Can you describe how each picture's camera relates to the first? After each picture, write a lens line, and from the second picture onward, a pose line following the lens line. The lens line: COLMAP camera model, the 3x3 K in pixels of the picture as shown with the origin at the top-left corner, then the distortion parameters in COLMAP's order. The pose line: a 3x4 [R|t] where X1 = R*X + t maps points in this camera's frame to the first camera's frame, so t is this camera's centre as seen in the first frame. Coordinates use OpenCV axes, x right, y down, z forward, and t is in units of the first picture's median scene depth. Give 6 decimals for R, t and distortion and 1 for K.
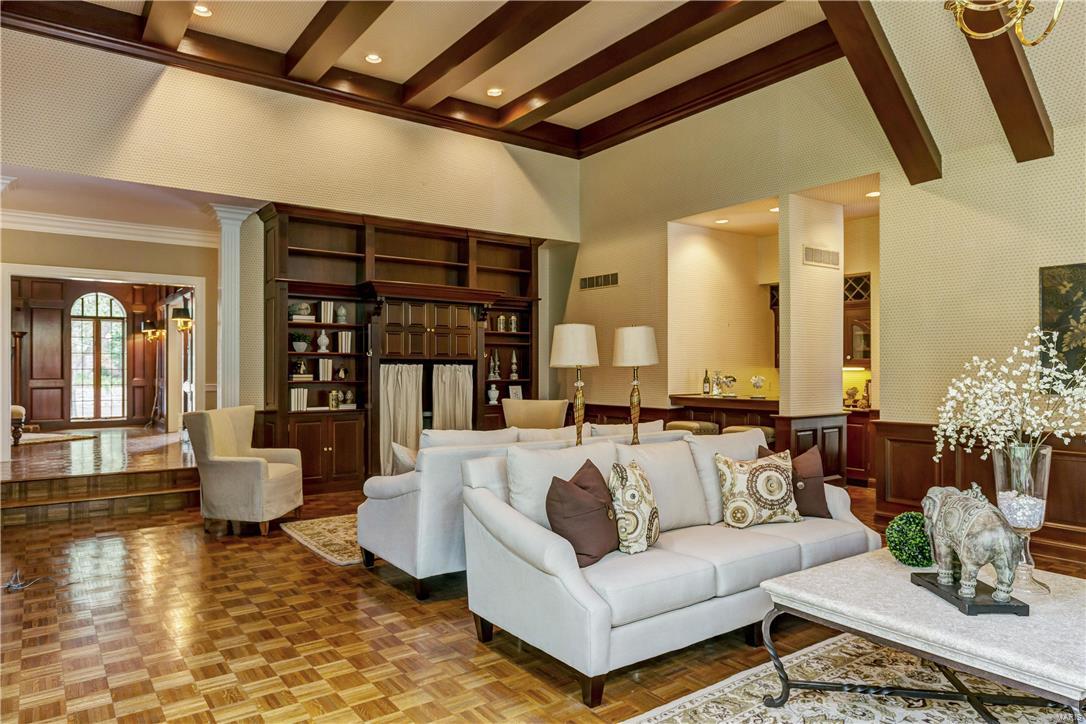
lens RADIAL K [[692.5, 0, 541.9], [0, 692.5, 362.4], [0, 0, 1]] dist [-0.003255, 0.000589]
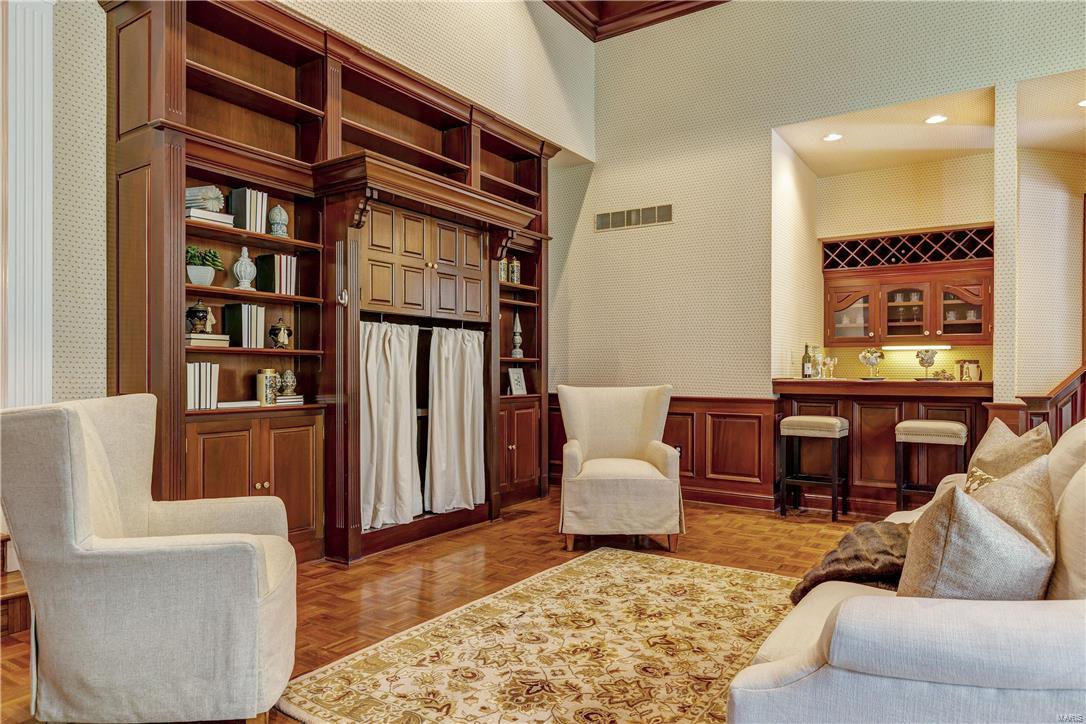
lens RADIAL K [[692.5, 0, 543.9], [0, 692.5, 369.2], [0, 0, 1]] dist [-0.003255, 0.000589]
pose [[0.936571, 0.004120, 0.350452, -0.281826], [-0.006188, 0.999969, 0.004783, 0.036477], [-0.350422, -0.006649, 0.936568, 0.444962]]
